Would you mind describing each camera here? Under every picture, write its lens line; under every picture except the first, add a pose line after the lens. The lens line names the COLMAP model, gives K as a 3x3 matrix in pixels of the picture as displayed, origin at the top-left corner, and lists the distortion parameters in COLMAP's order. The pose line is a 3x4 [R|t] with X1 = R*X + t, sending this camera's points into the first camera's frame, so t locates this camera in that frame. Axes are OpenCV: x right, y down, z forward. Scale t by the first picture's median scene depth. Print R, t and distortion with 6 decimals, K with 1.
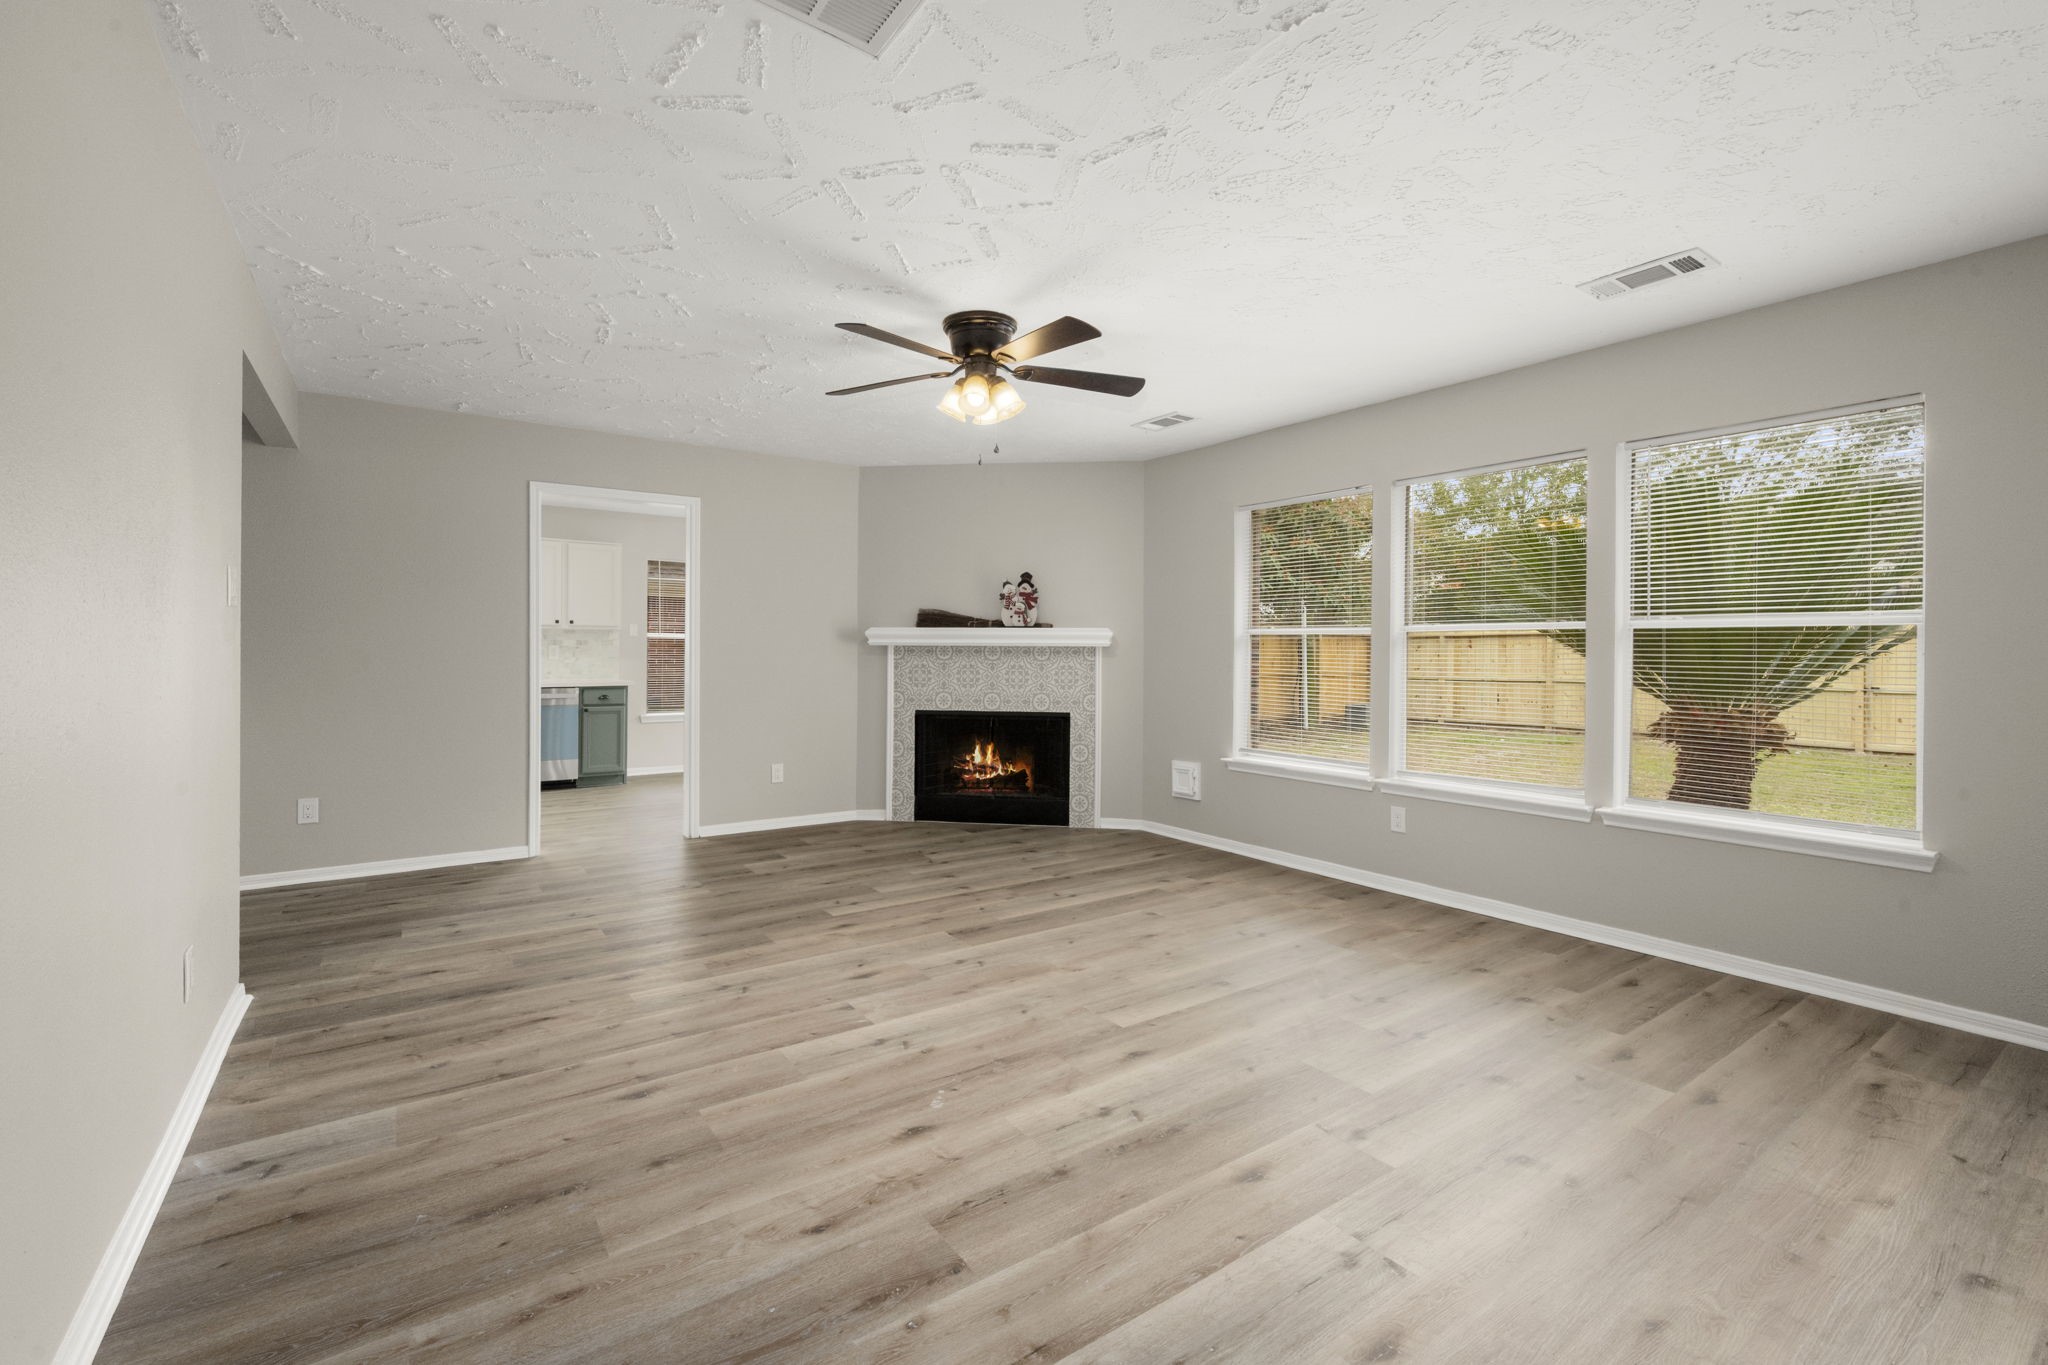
lens RADIAL K [[874.4, 0, 1023.9], [0, 874.4, 662.4], [0, 0, 1]] dist [-0.002367, 0.000950]
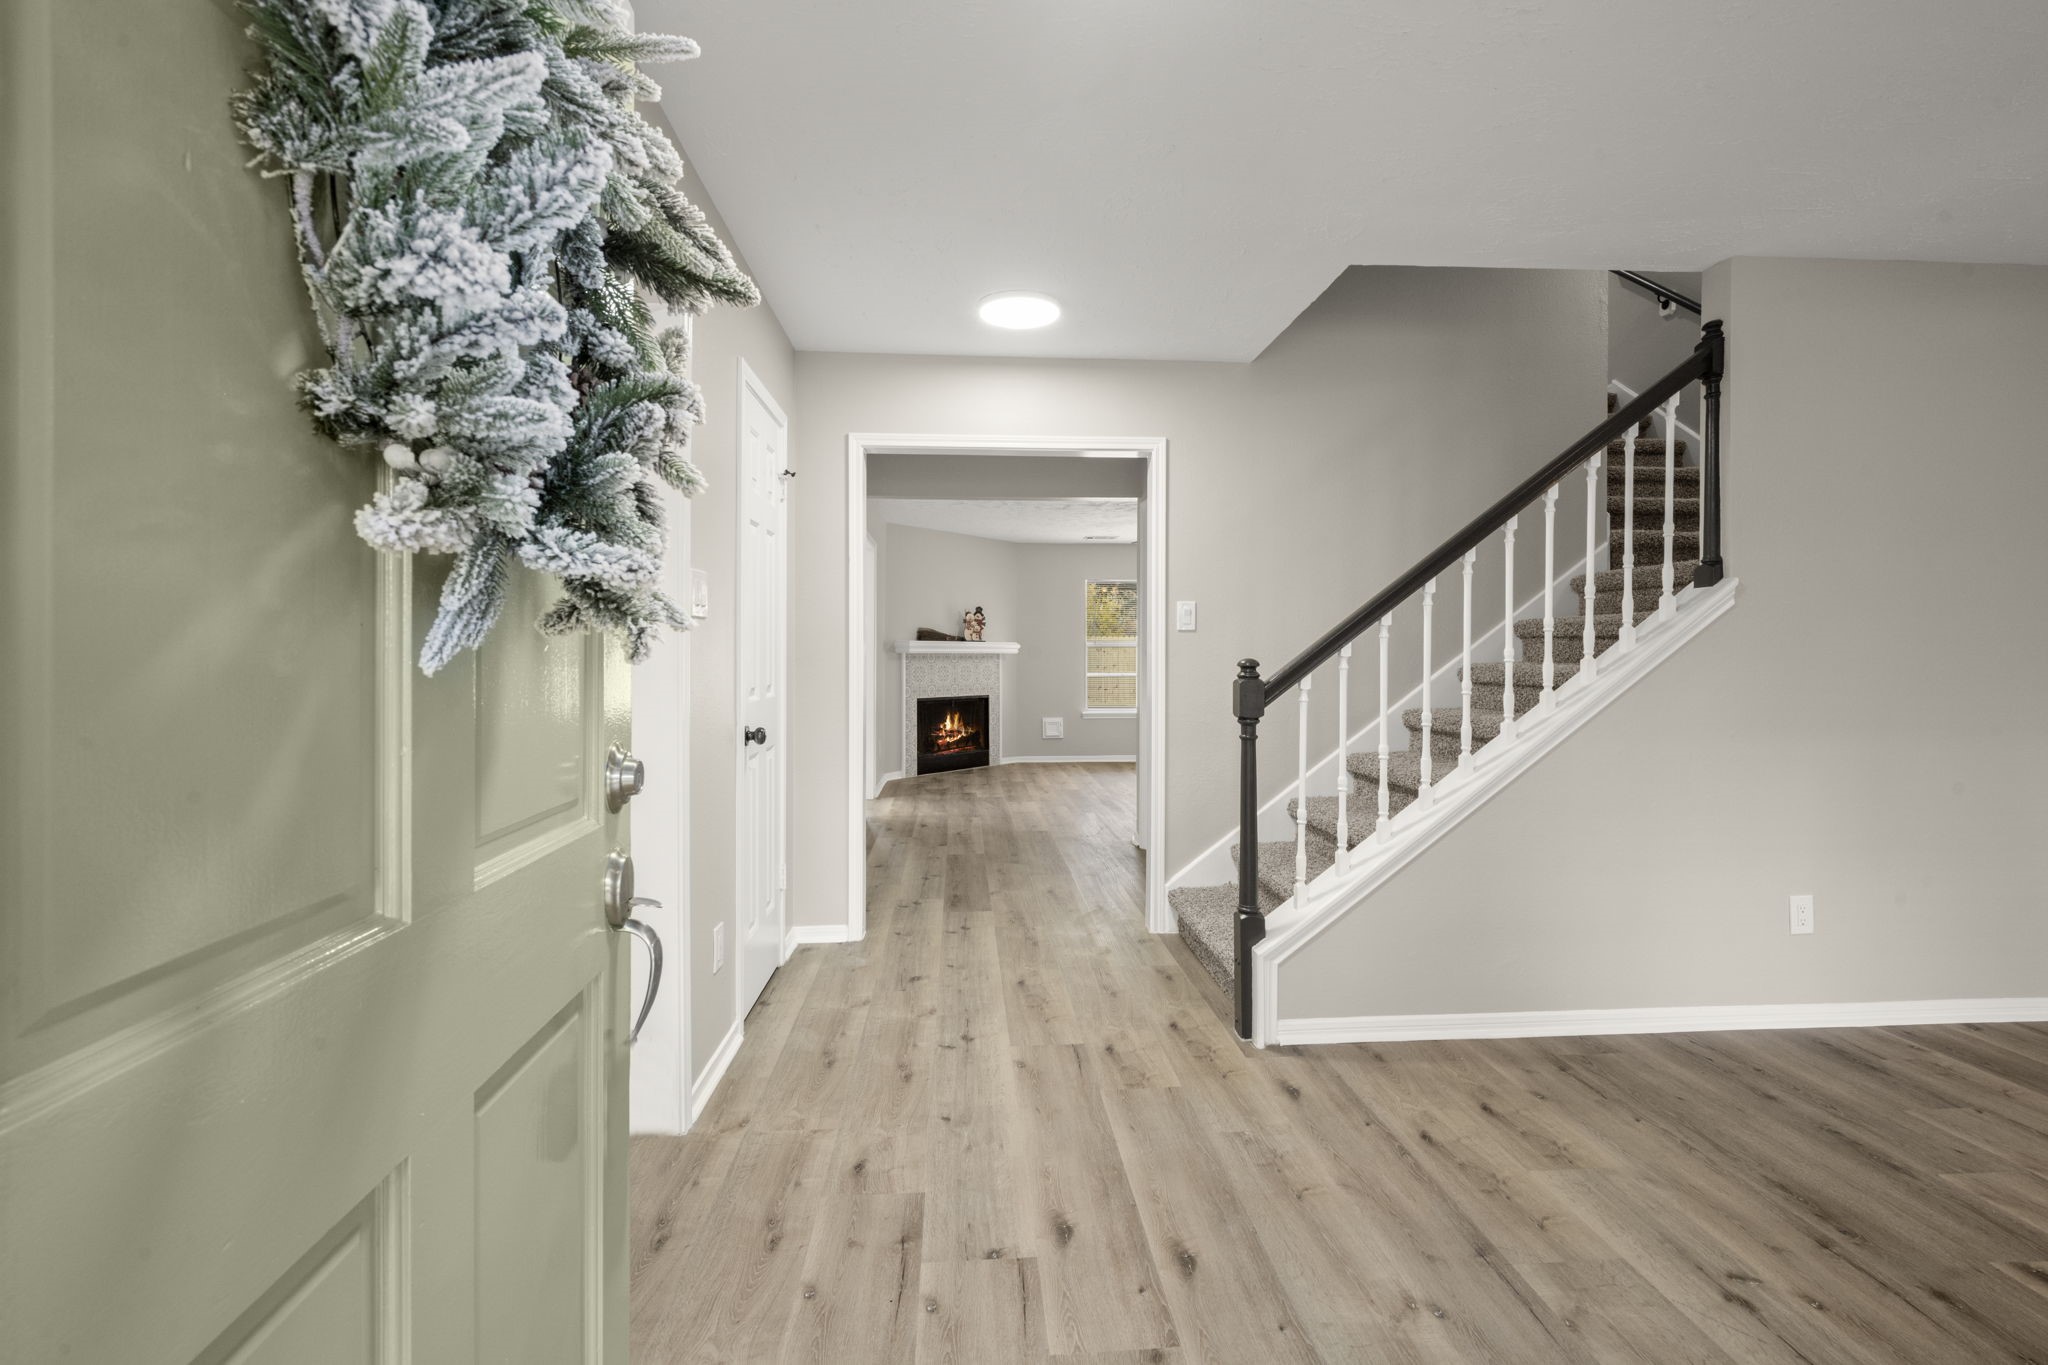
lens RADIAL K [[874.4, 0, 1027.9], [0, 874.4, 663.5], [0, 0, 1]] dist [-0.002367, 0.000950]
pose [[0.522458, -0.015097, 0.852531, -2.546360], [0.014131, 0.999859, 0.009047, -0.026491], [-0.852548, 0.007321, 0.522598, 0.201049]]
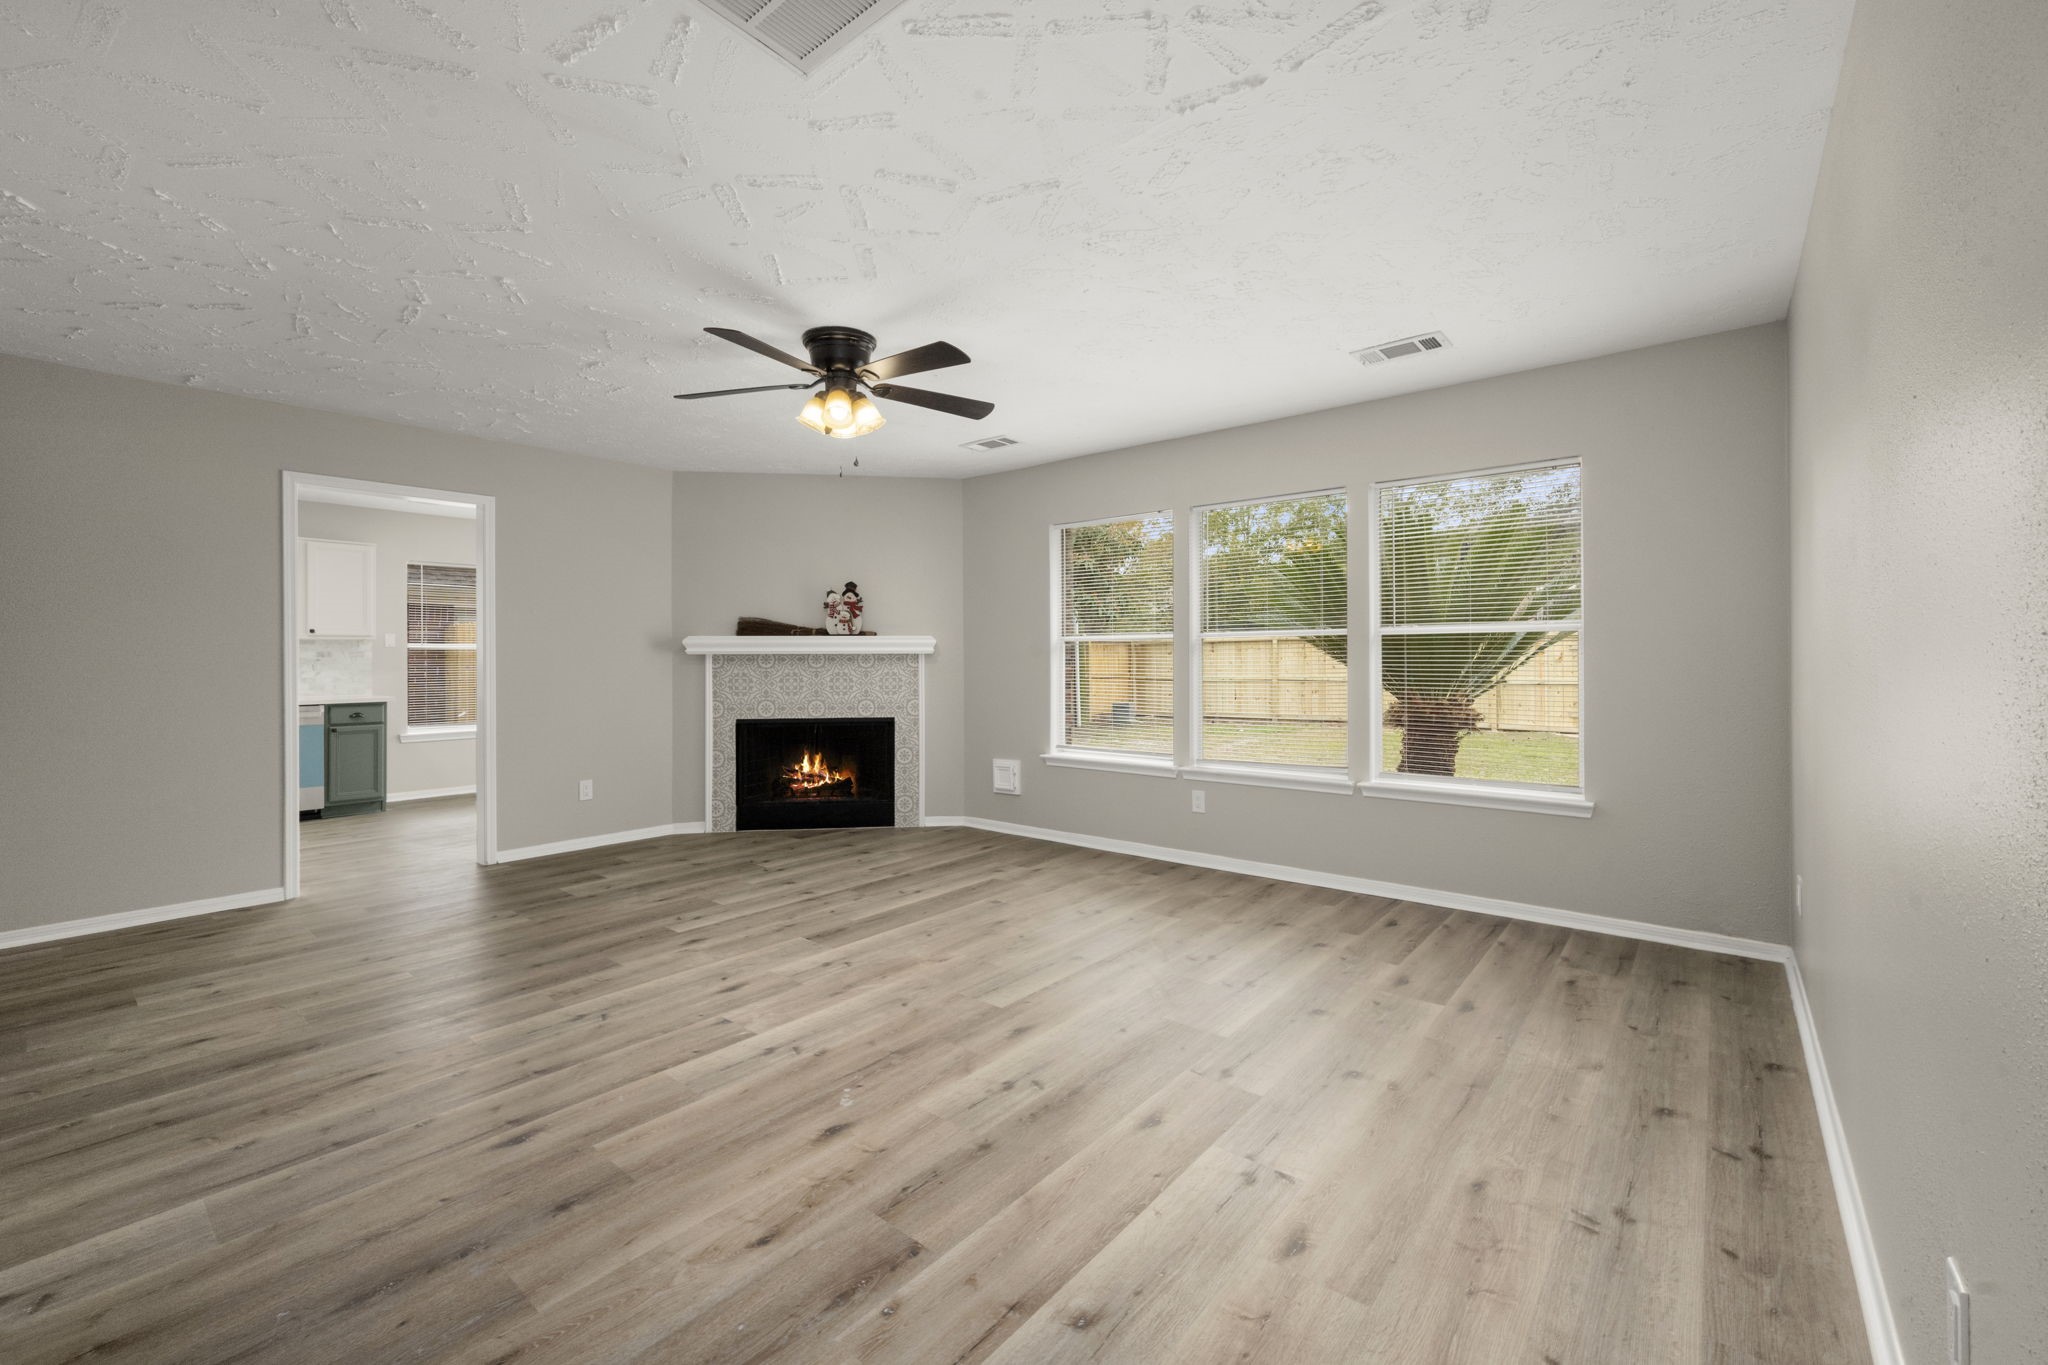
lens RADIAL K [[834.1, 0, 1024.8], [0, 834.1, 665.8], [0, 0, 1]] dist [-0.003576, 0.001282]
pose [[0.965204, -0.012809, 0.261184, -0.111490], [0.013694, 0.999905, -0.001570, -0.000304], [-0.261139, 0.005092, 0.965288, 0.001875]]
